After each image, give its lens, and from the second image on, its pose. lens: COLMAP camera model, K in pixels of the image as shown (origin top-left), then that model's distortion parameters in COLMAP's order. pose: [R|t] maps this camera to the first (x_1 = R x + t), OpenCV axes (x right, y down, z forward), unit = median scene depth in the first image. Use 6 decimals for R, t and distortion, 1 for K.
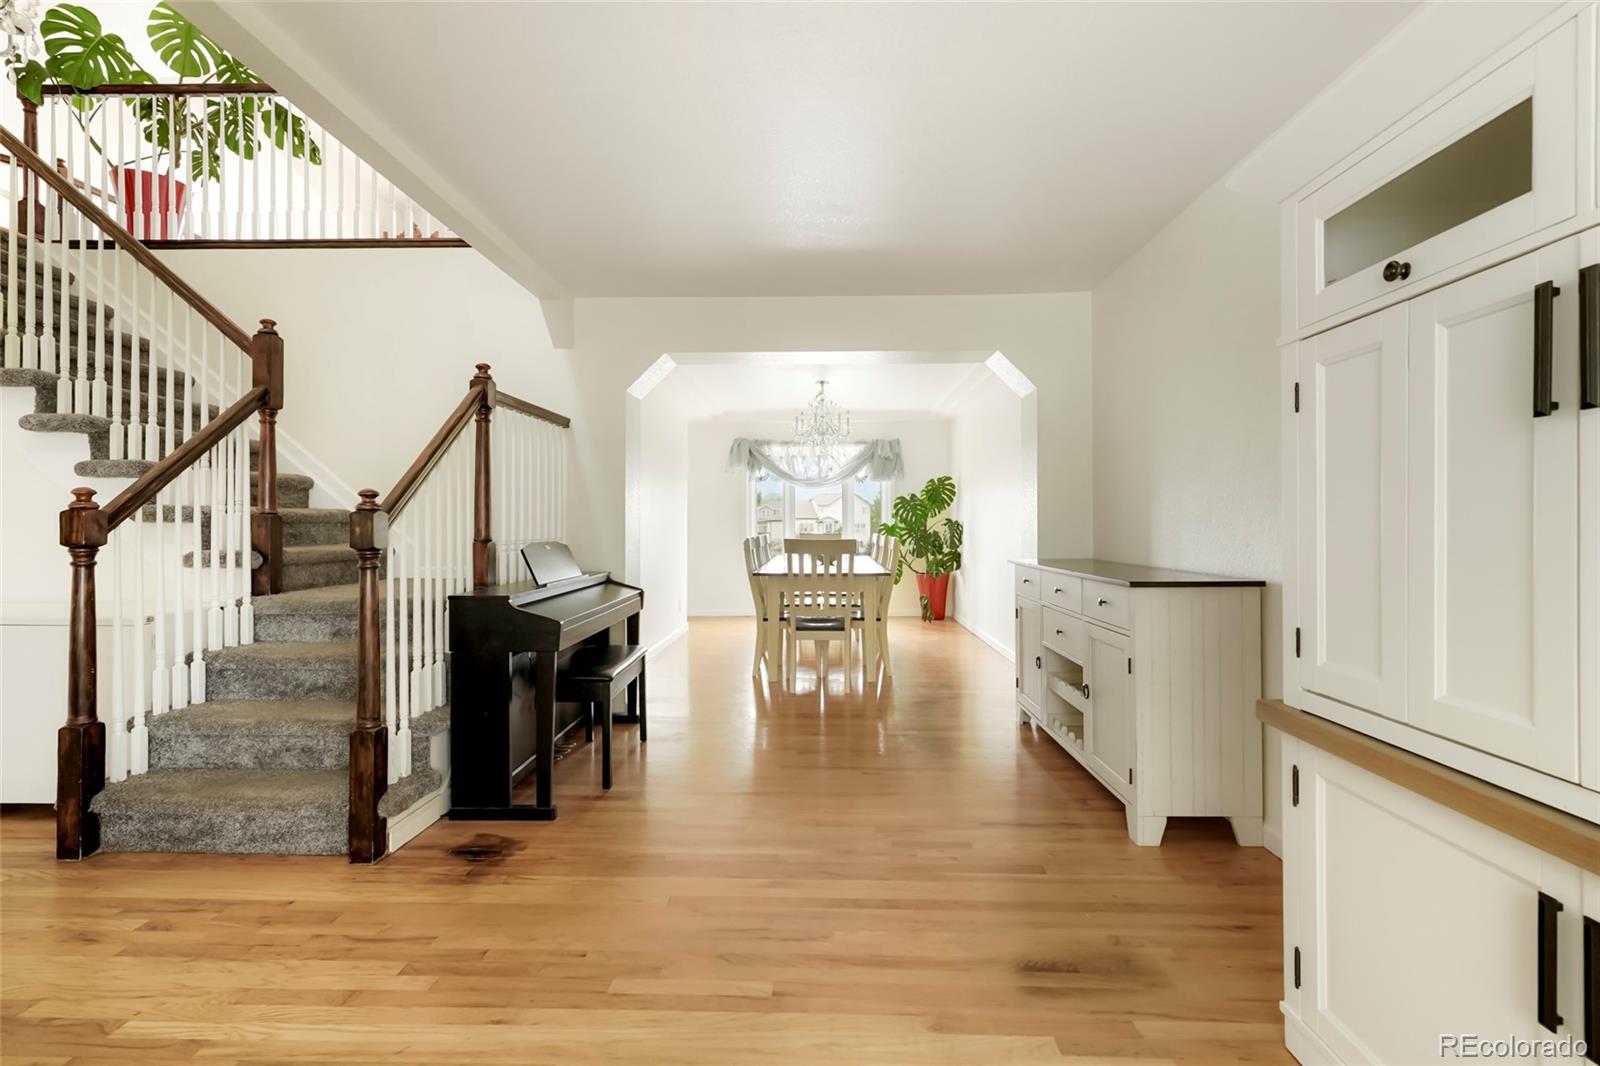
lens RADIAL K [[729.8, 0, 813.3], [0, 729.8, 526.3], [0, 0, 1]] dist [-0.004598, 0.004761]
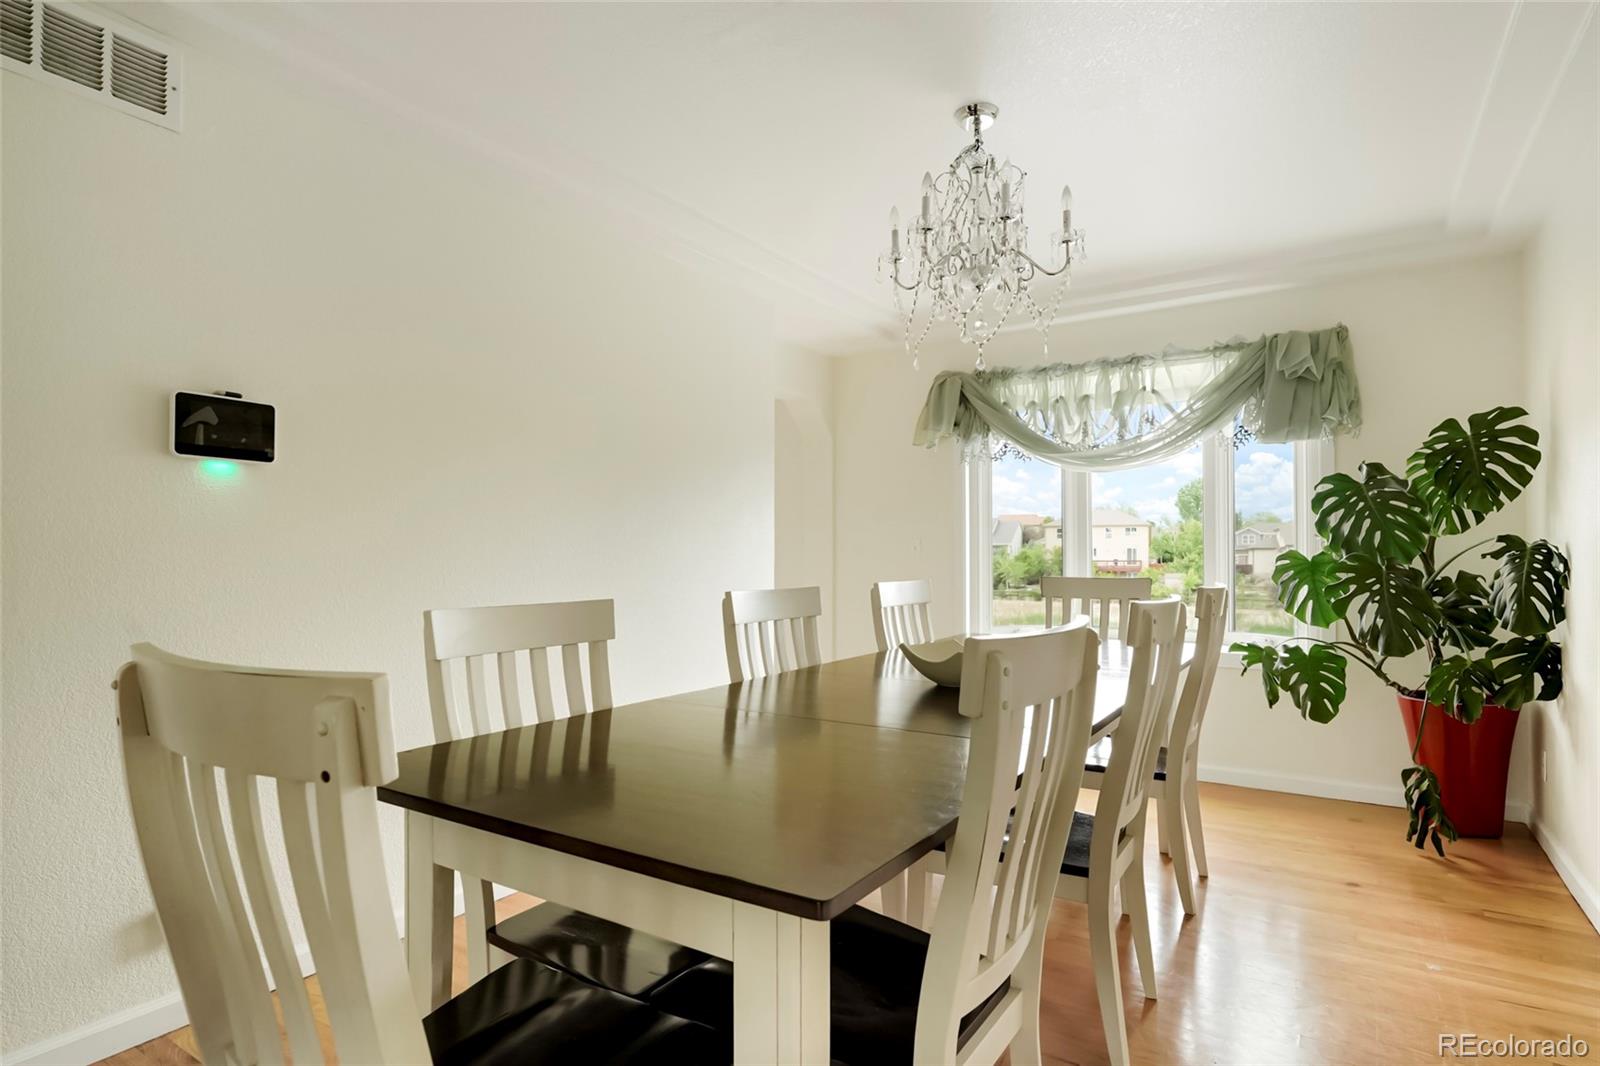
lens RADIAL K [[854.9, 0, 790.1], [0, 854.9, 554.7], [0, 0, 1]] dist [0.001534, -0.001626]
pose [[0.853516, -0.003359, -0.521056, 0.108219], [0.002578, 0.999994, -0.002223, -0.002064], [0.521060, 0.000554, 0.853520, 0.503692]]
